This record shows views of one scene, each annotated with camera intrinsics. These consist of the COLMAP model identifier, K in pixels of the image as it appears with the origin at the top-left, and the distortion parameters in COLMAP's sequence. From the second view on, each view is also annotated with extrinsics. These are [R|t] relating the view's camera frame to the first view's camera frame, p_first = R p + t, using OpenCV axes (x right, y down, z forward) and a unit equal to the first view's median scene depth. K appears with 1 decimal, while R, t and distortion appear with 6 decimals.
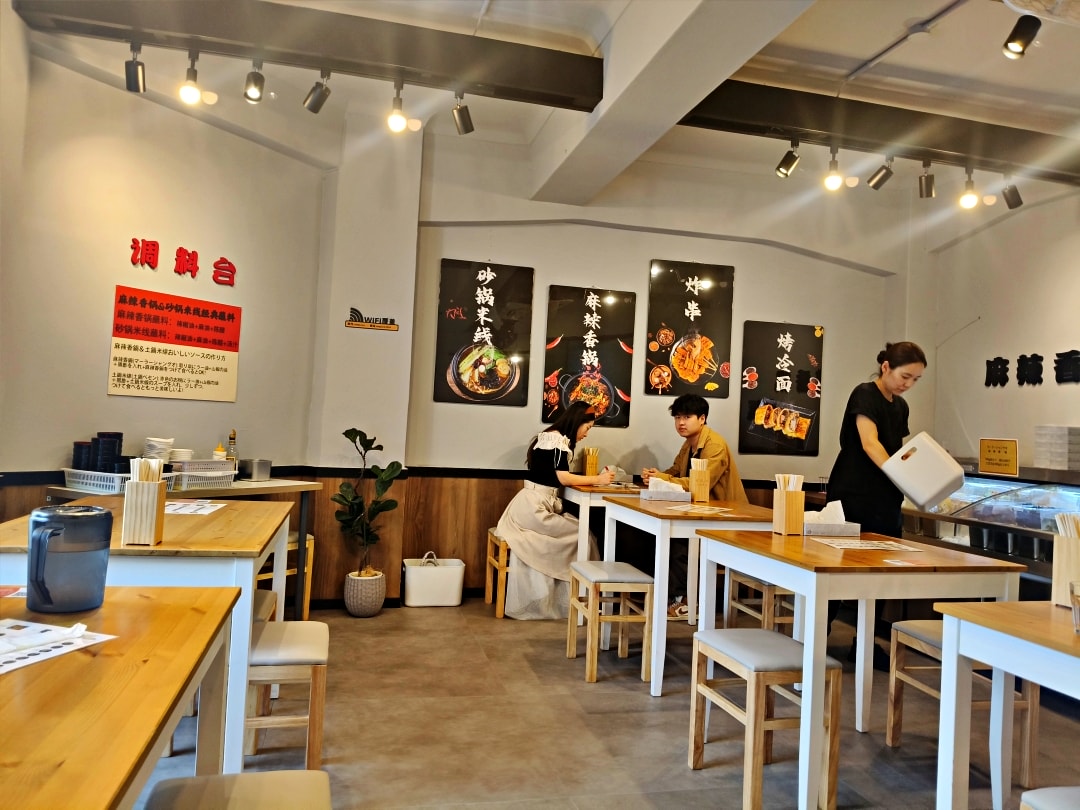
lens RADIAL K [[833.2, 0, 540.0], [0, 833.2, 405.0], [0, 0, 1]] dist [0.000372, -0.000395]
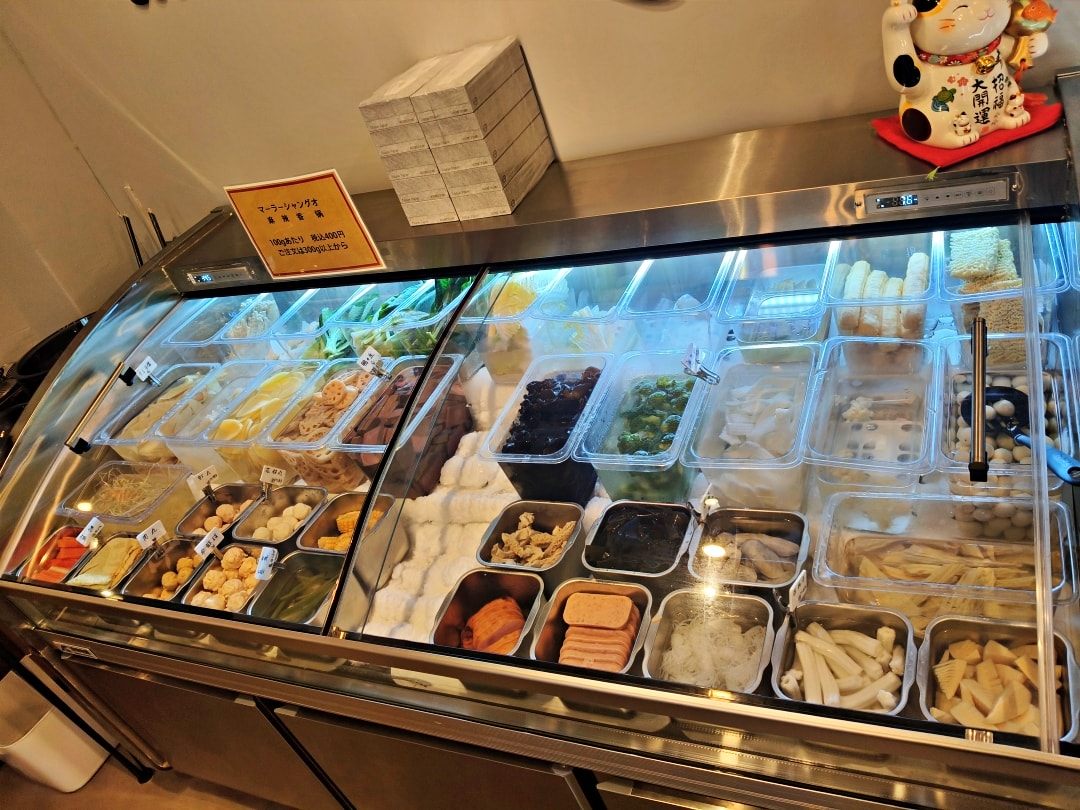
lens RADIAL K [[833.2, 0, 540.0], [0, 833.2, 405.0], [0, 0, 1]] dist [0.000372, -0.000395]
pose [[0.537048, -0.657768, 0.528129, 0.398372], [0.314173, 0.737002, 0.598434, -0.058733], [-0.782863, -0.155464, 0.602458, 0.752149]]
